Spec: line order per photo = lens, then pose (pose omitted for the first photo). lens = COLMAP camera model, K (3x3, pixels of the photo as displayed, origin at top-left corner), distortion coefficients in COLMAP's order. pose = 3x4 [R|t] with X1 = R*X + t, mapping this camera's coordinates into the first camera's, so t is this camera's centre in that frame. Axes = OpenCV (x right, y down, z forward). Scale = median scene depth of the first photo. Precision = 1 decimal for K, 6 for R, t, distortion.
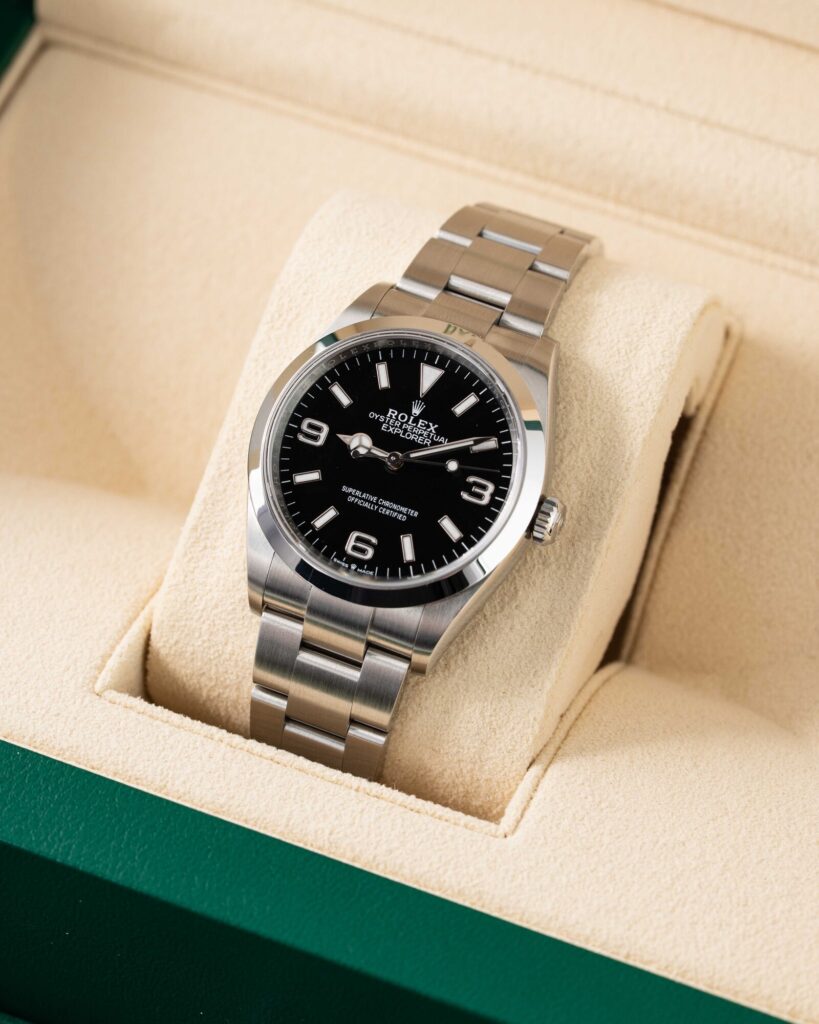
lens RADIAL K [[4439.2, 0, 403.5], [0, 4439.2, 510.2], [0, 0, 1]] dist [0.077479, 0.000000]
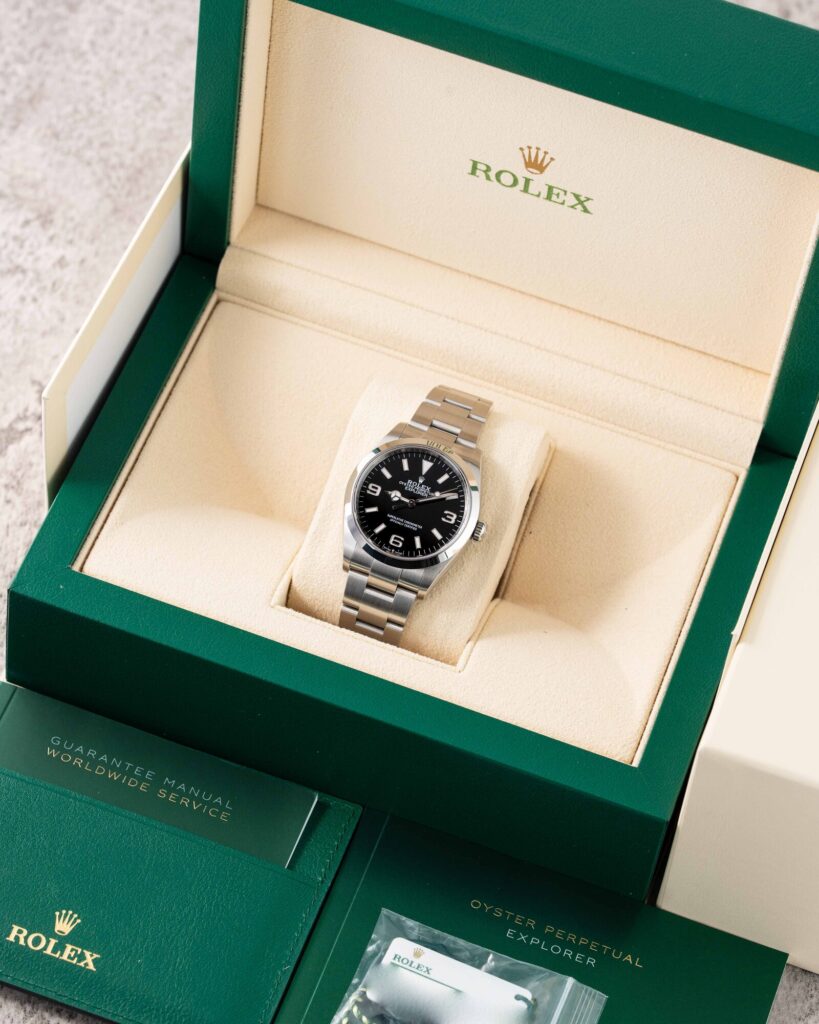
lens RADIAL K [[4963.7, 0, 410.4], [0, 4963.7, 514.1], [0, 0, 1]] dist [0.124060, 0.000000]
pose [[0.991479, 0.017377, 0.129100, -0.318116], [-0.016105, 0.999811, -0.010887, 0.021045], [-0.129264, 0.008715, 0.991572, -1.443090]]
